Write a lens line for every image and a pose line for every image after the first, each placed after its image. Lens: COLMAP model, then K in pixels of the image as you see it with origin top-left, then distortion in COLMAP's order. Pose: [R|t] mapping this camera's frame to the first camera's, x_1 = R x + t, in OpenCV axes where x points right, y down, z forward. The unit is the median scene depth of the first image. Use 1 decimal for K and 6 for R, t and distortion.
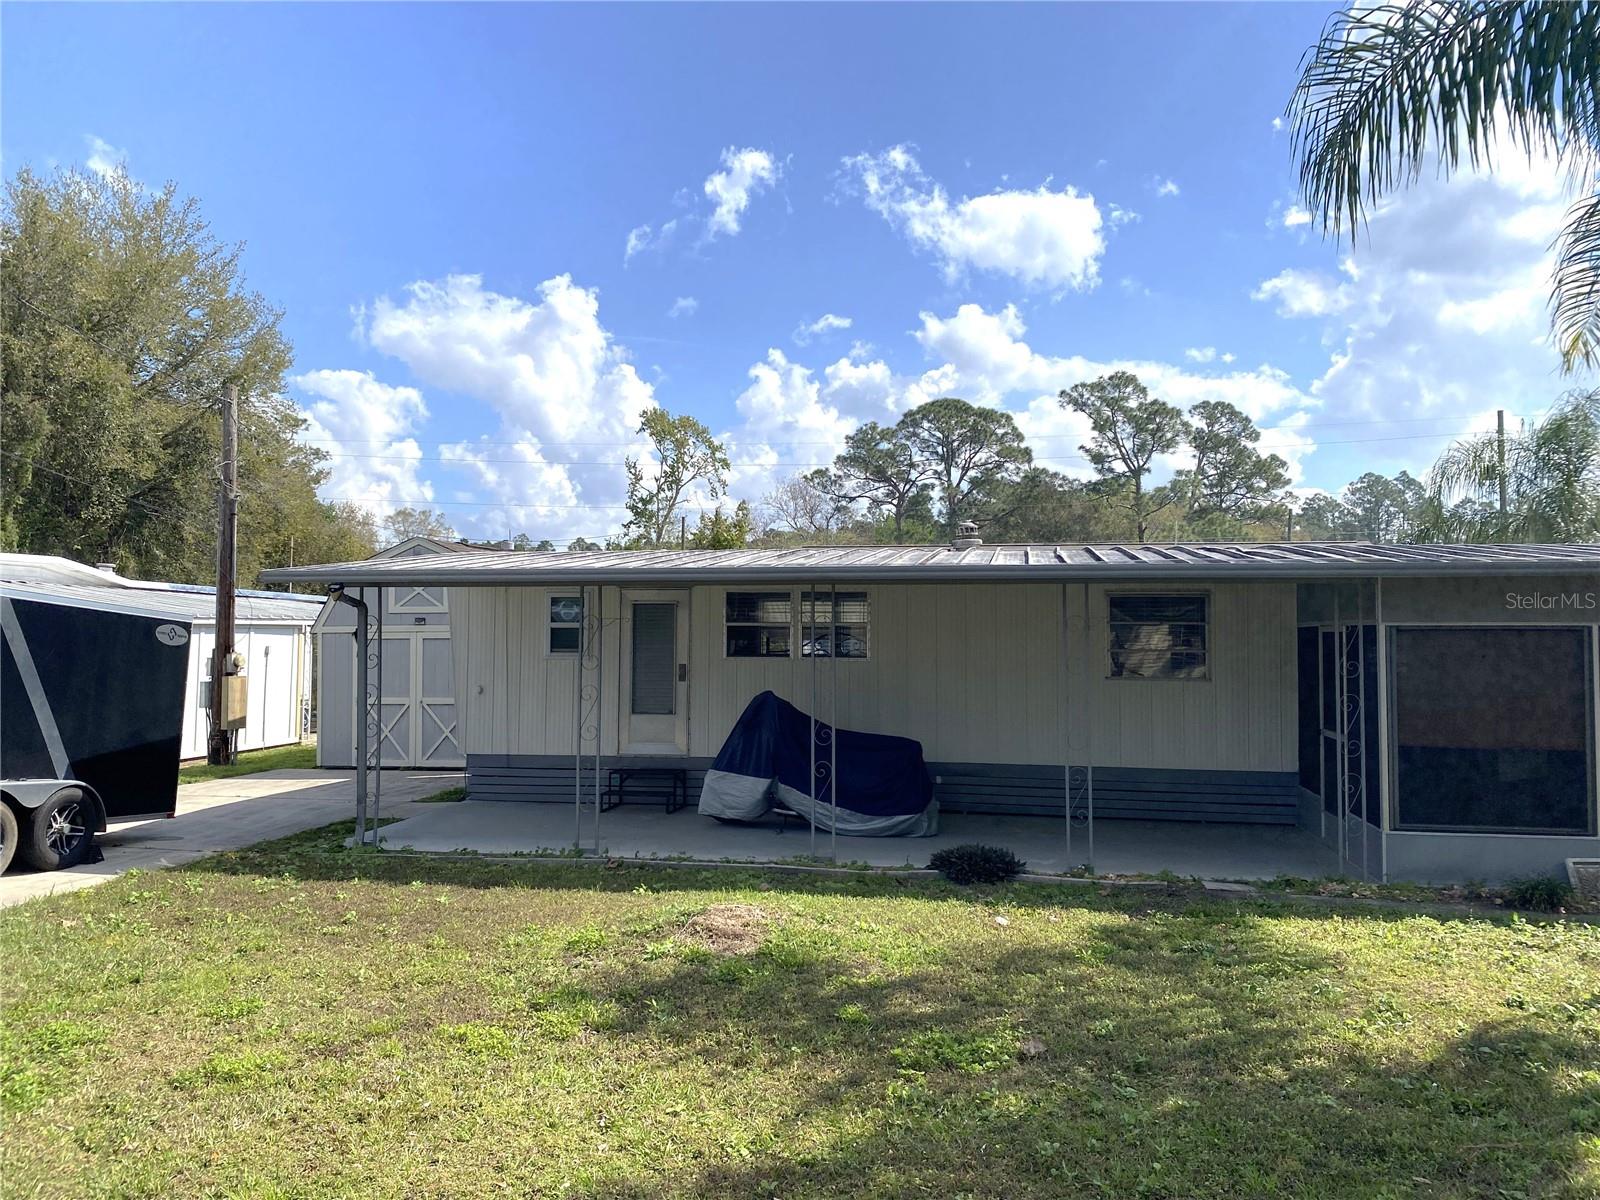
lens RADIAL K [[1208.3, 0, 800.0], [0, 1208.3, 600.0], [0, 0, 1]] dist [-0.016503, -0.001559]
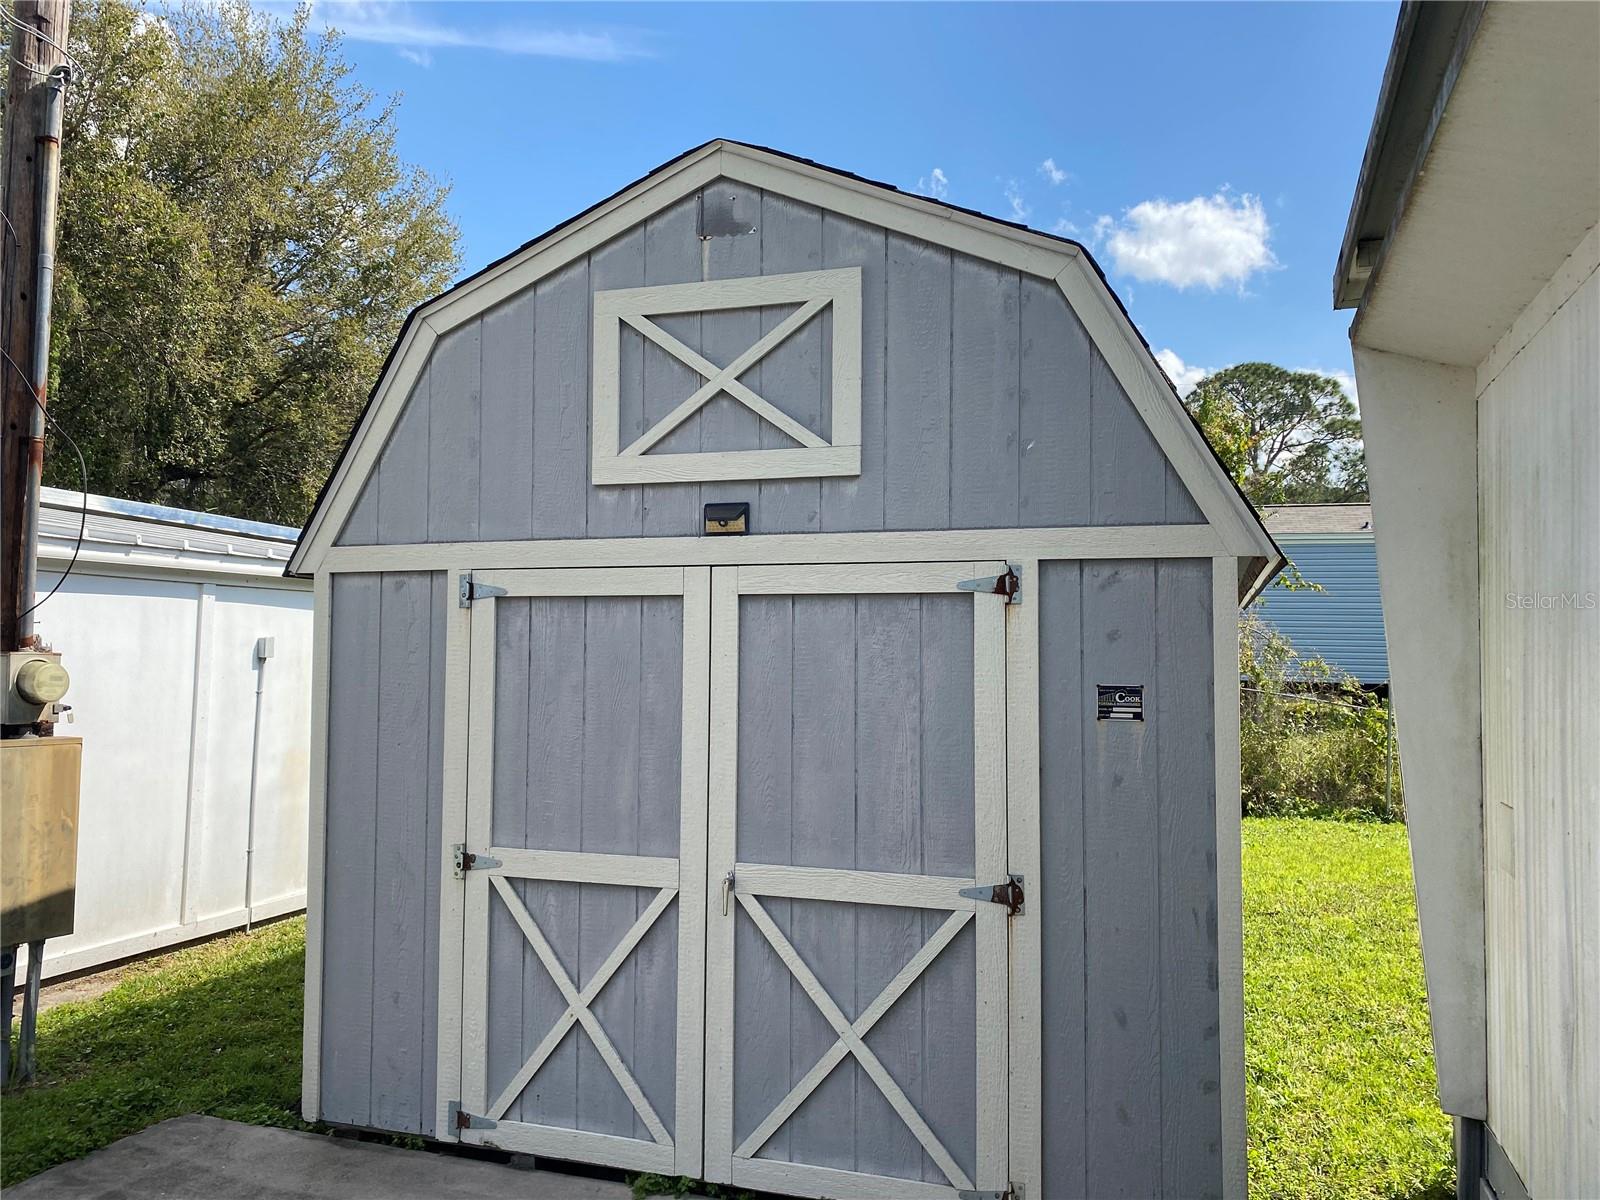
lens RADIAL K [[1376.9, 0, 800.0], [0, 1376.9, 600.0], [0, 0, 1]] dist [-0.014343, 0.002784]
pose [[0.984590, 0.008516, -0.174672, -0.058138], [-0.010051, 0.999918, -0.007906, 0.007833], [0.174590, 0.009540, 0.984595, 0.170050]]
